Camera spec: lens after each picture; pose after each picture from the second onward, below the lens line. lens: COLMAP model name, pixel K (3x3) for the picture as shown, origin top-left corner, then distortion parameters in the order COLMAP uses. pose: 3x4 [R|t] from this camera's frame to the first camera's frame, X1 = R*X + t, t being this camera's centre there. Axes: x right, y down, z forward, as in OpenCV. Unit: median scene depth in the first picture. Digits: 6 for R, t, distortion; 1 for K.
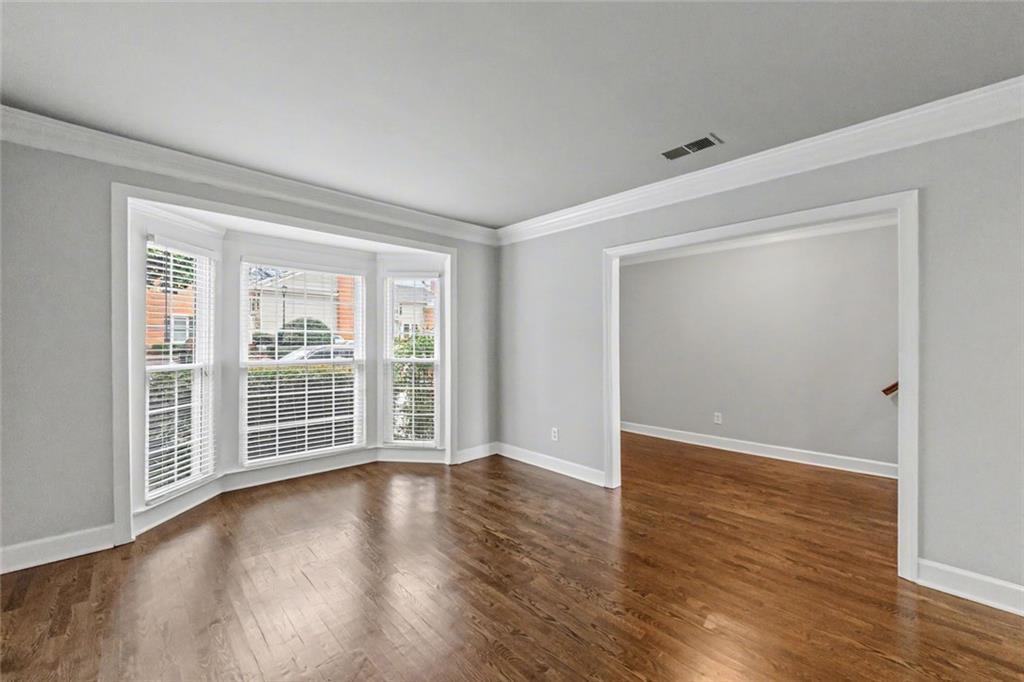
lens RADIAL K [[411.4, 0, 510.7], [0, 411.4, 336.3], [0, 0, 1]] dist [0.002607, -0.000252]
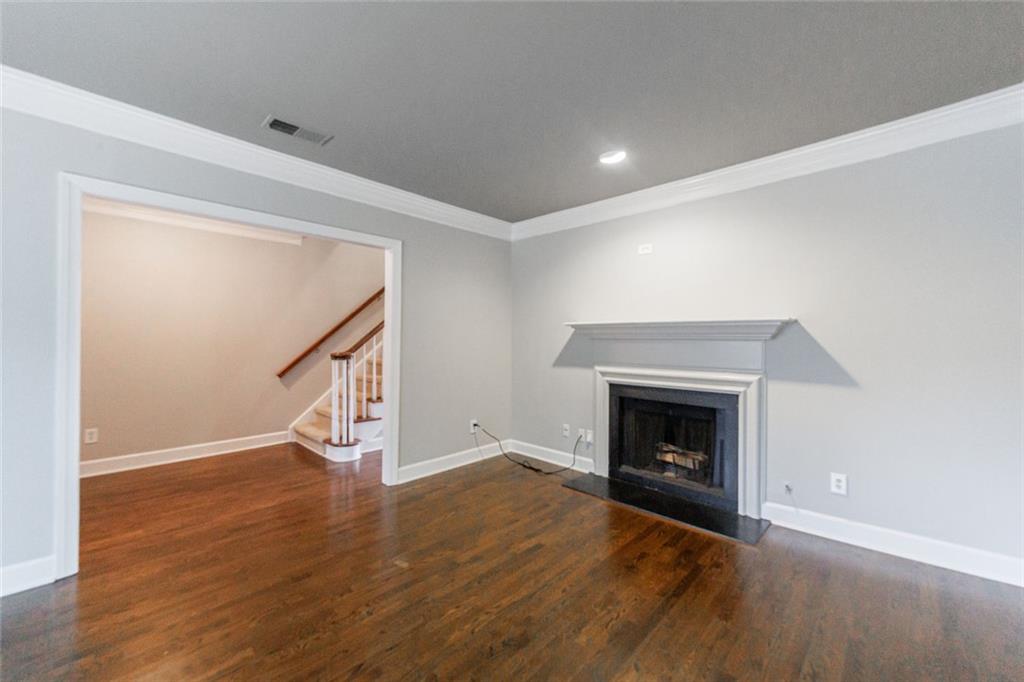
lens RADIAL K [[410.2, 0, 505.6], [0, 410.2, 340.0], [0, 0, 1]] dist [0.001691, -0.000378]
pose [[-0.045715, -0.005343, 0.998940, -0.410013], [-0.018436, 0.999820, 0.004504, 0.010395], [-0.998784, -0.018210, -0.045805, 0.420500]]
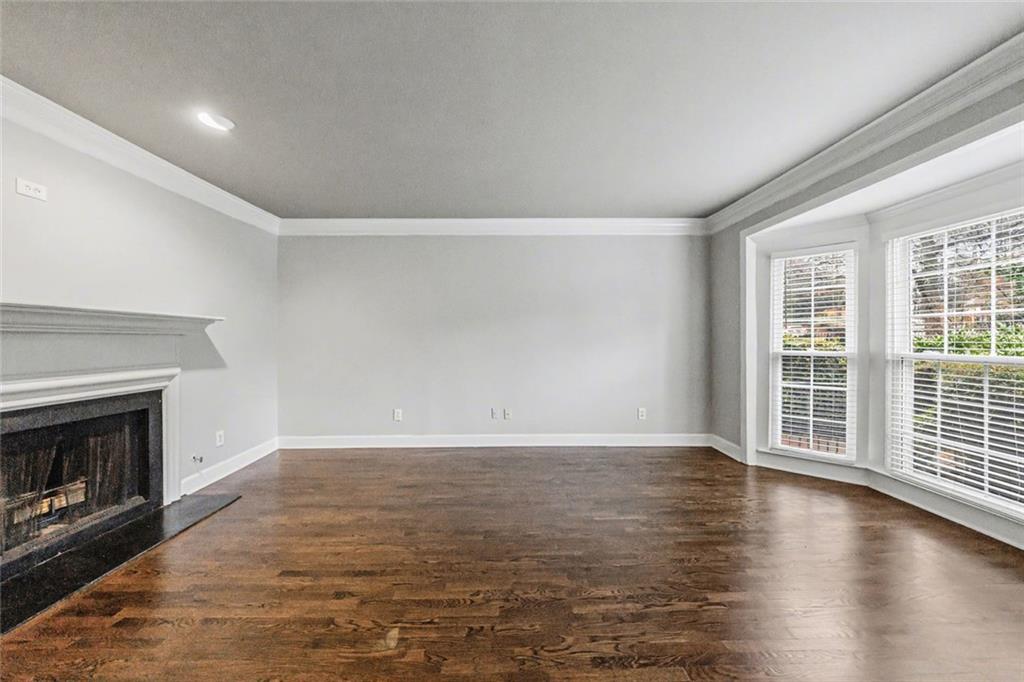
lens RADIAL K [[375.4, 0, 514.6], [0, 375.4, 343.2], [0, 0, 1]] dist [0.001219, 0.000001]
pose [[-0.668799, 0.006622, -0.743413, 0.504232], [0.011881, 0.999928, -0.001781, 0.032368], [0.743348, -0.010024, -0.668830, 0.967579]]
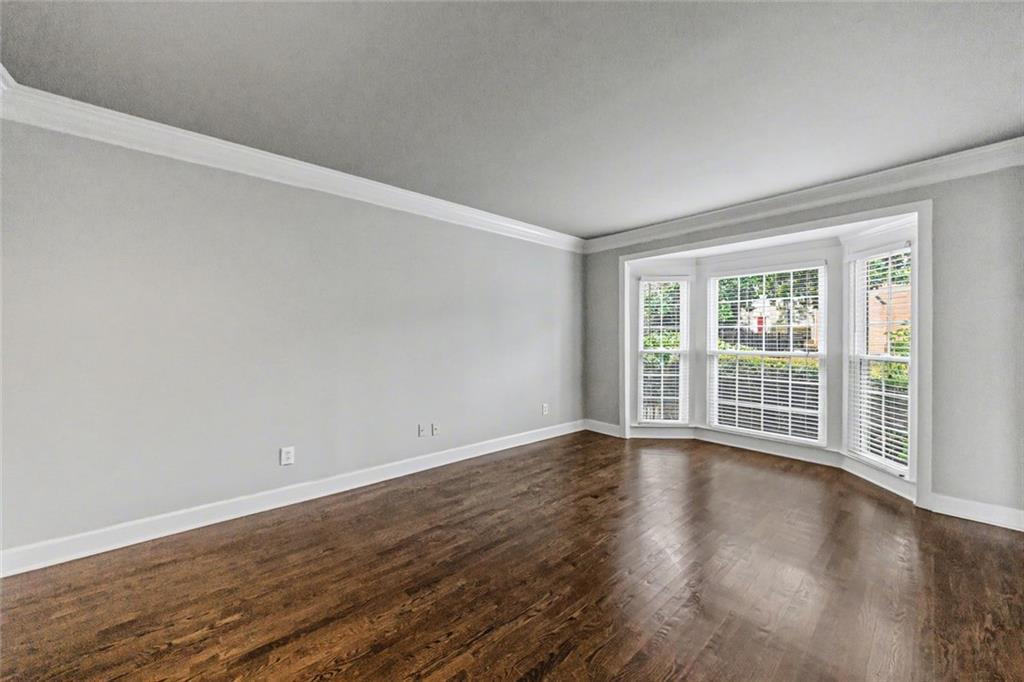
lens RADIAL K [[375.4, 0, 516.3], [0, 375.4, 340.2], [0, 0, 1]] dist [0.001219, 0.000001]
pose [[-0.027053, 0.004449, -0.999624, 0.645001], [0.014254, 0.999890, 0.004064, 0.013525], [0.999532, -0.014139, -0.027113, 0.400933]]
